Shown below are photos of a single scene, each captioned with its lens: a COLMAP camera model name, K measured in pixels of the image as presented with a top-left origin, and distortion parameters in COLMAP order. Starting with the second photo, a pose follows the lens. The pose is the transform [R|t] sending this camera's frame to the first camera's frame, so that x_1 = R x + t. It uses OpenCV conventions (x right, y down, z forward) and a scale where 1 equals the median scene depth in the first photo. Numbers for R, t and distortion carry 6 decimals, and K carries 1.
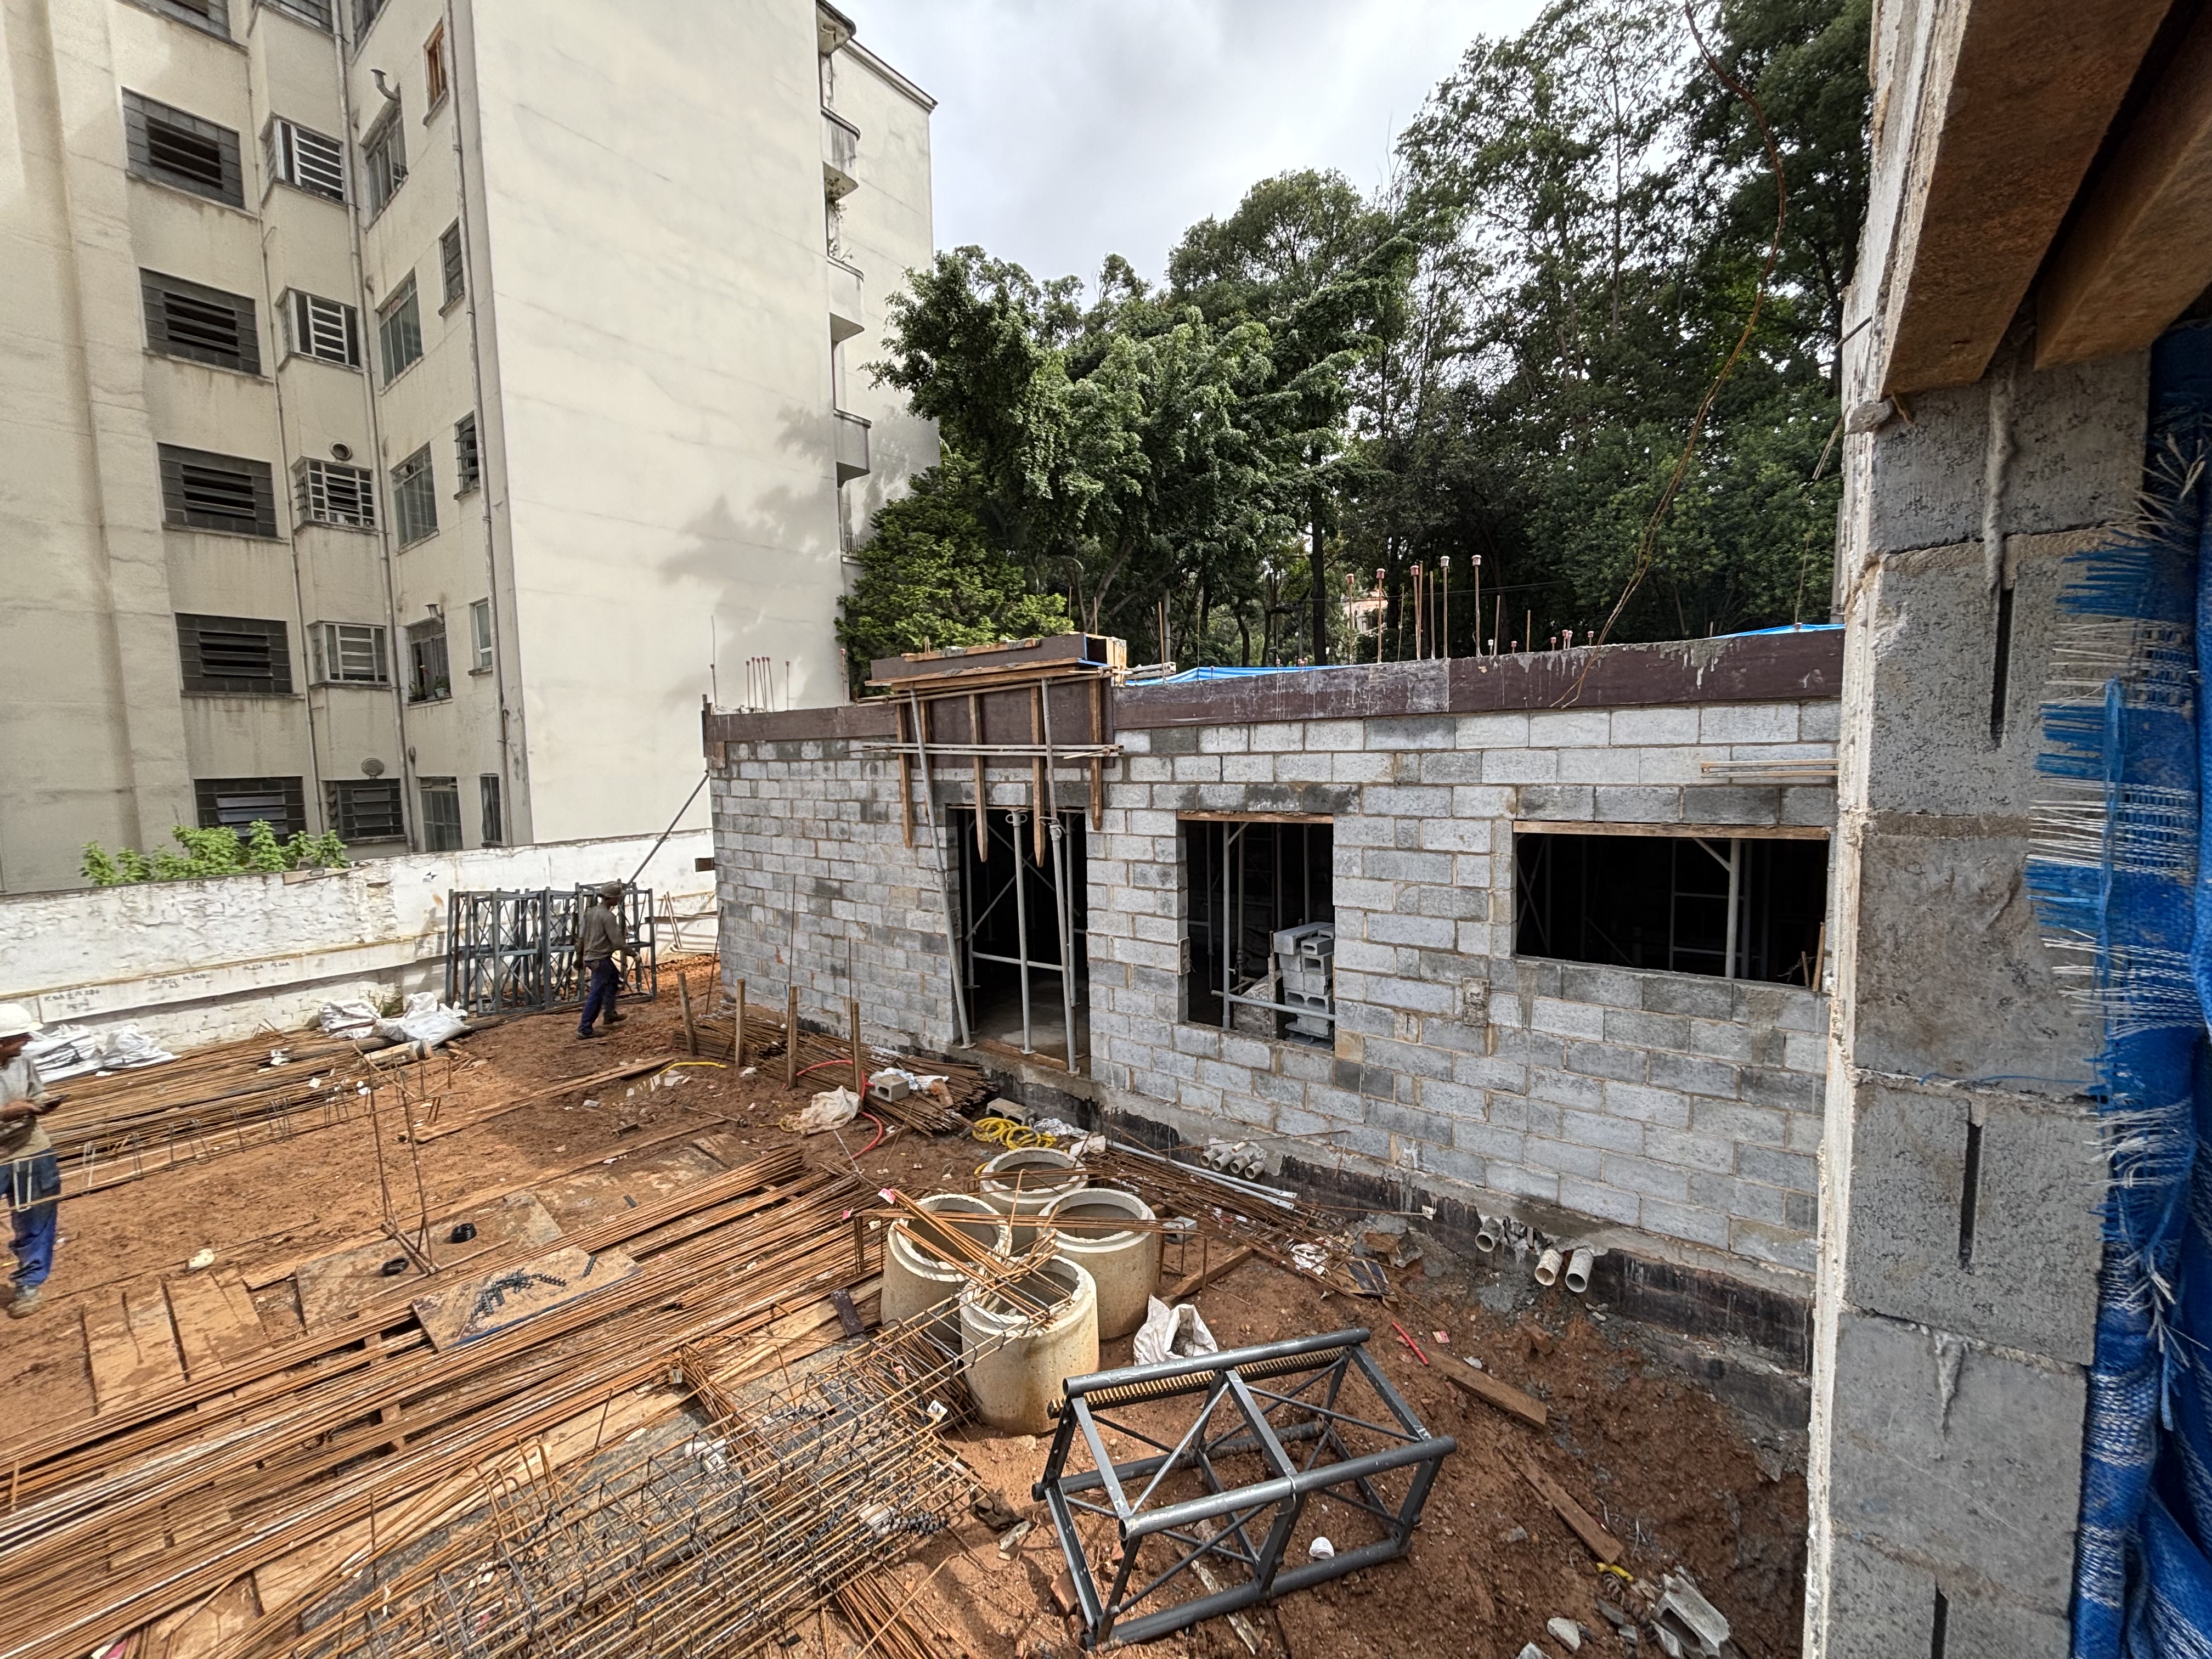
lens RADIAL K [[874.8, 0, 1102.6], [0, 874.8, 834.9], [0, 0, 1]] dist [-0.008598, -0.000074]
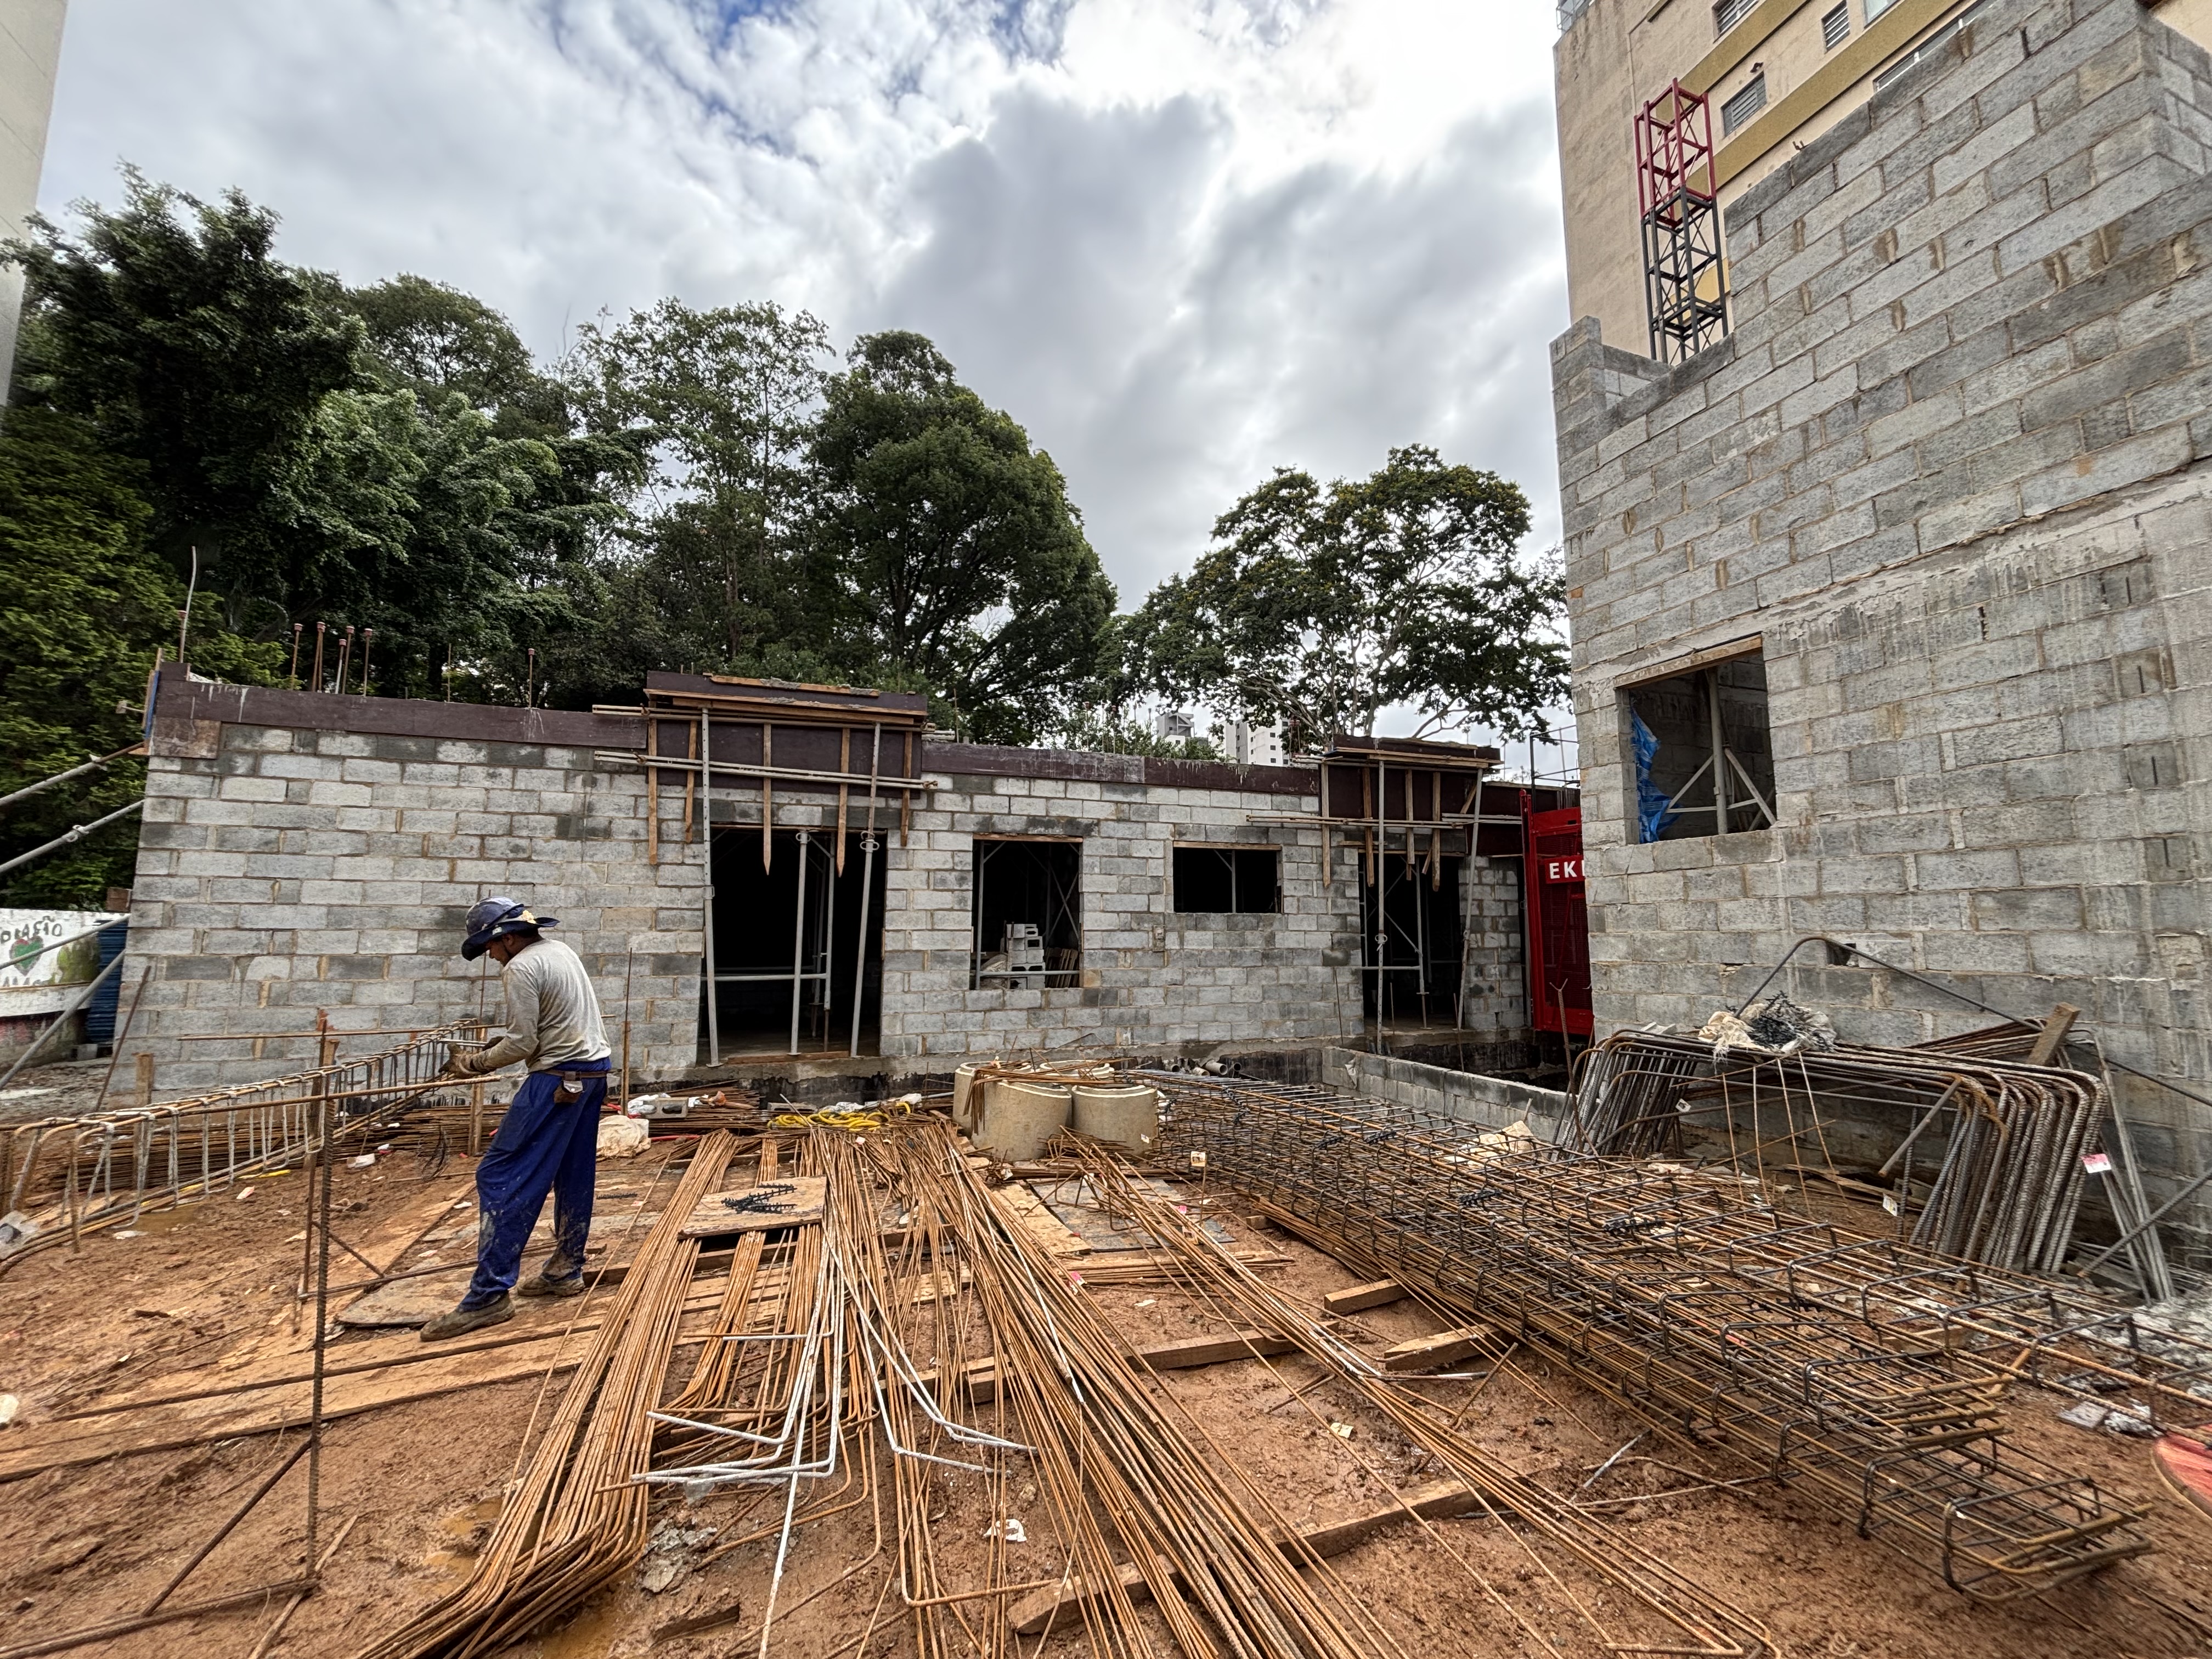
lens RADIAL K [[874.8, 0, 1106.3], [0, 874.8, 833.9], [0, 0, 1]] dist [-0.008598, -0.000074]
pose [[0.524948, 0.116145, 0.843172, -0.733367], [0.068700, 0.981631, -0.177990, 0.177566], [-0.848357, 0.151362, 0.507326, 0.073001]]
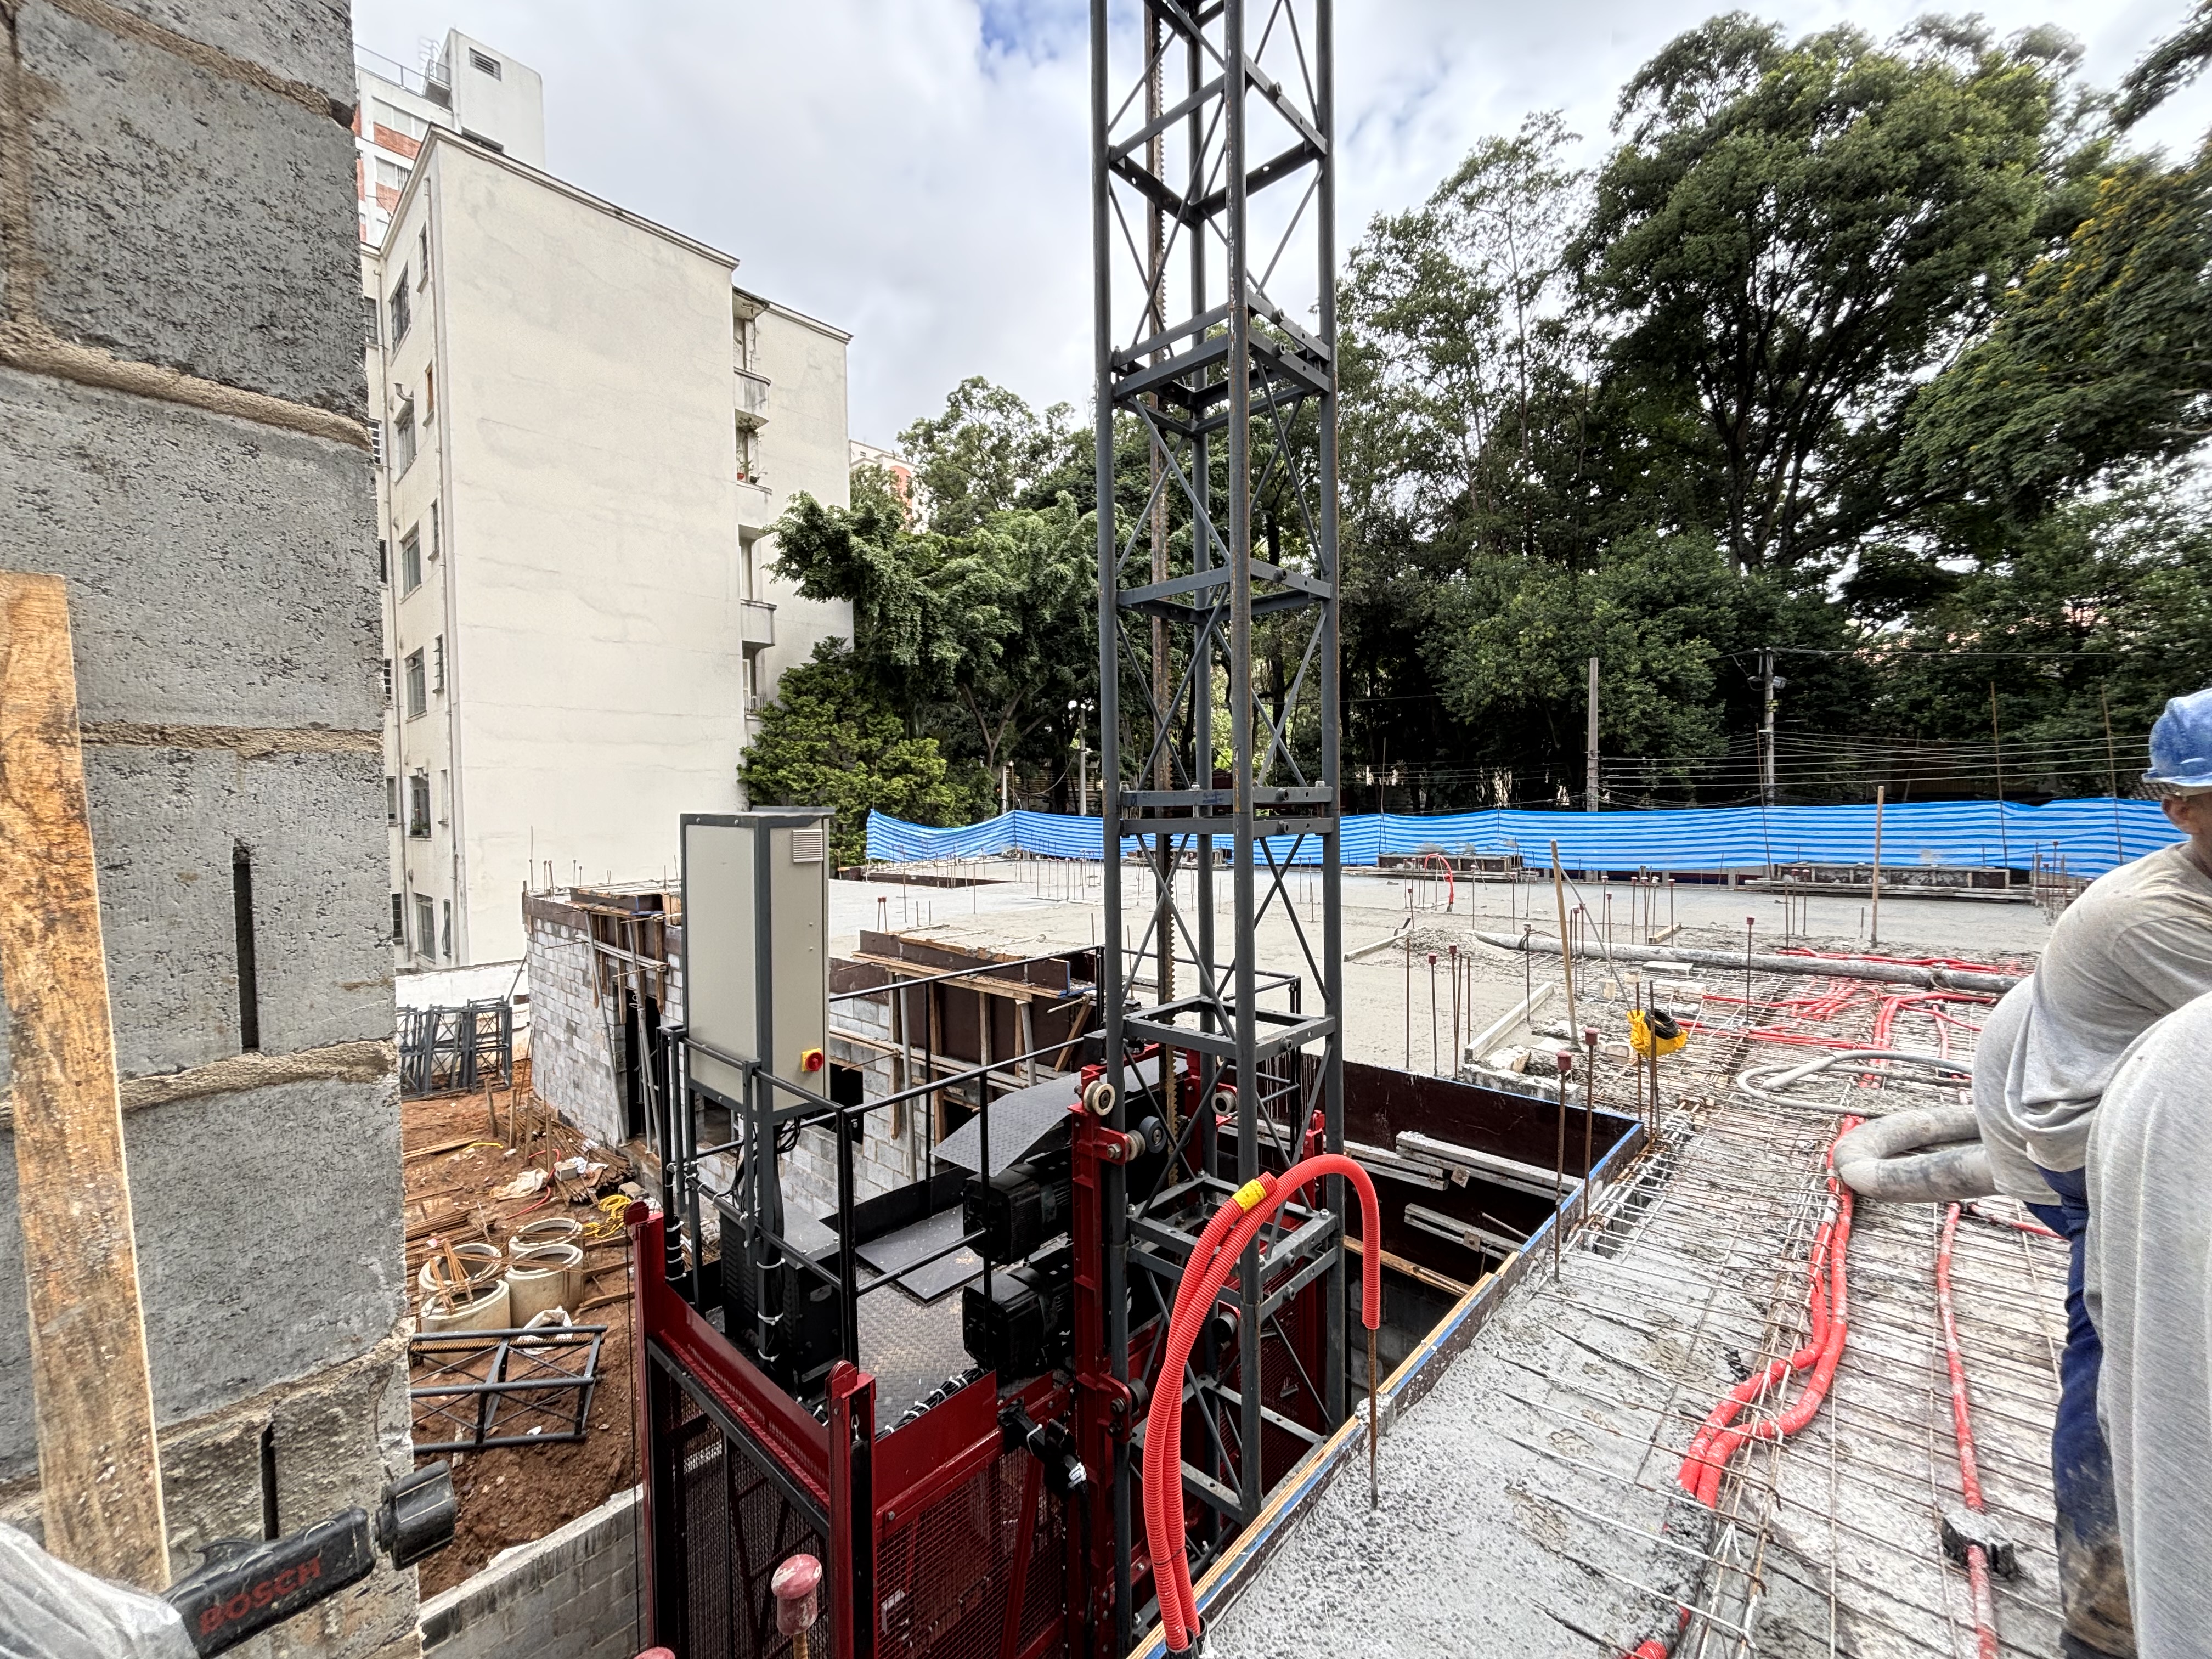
lens RADIAL K [[874.8, 0, 1091.8], [0, 874.8, 836.0], [0, 0, 1]] dist [-0.008598, -0.000074]
pose [[0.995367, 0.008350, -0.095790, 0.823528], [-0.013894, 0.998258, -0.057348, -0.222282], [0.095144, 0.058413, 0.993748, -0.460569]]
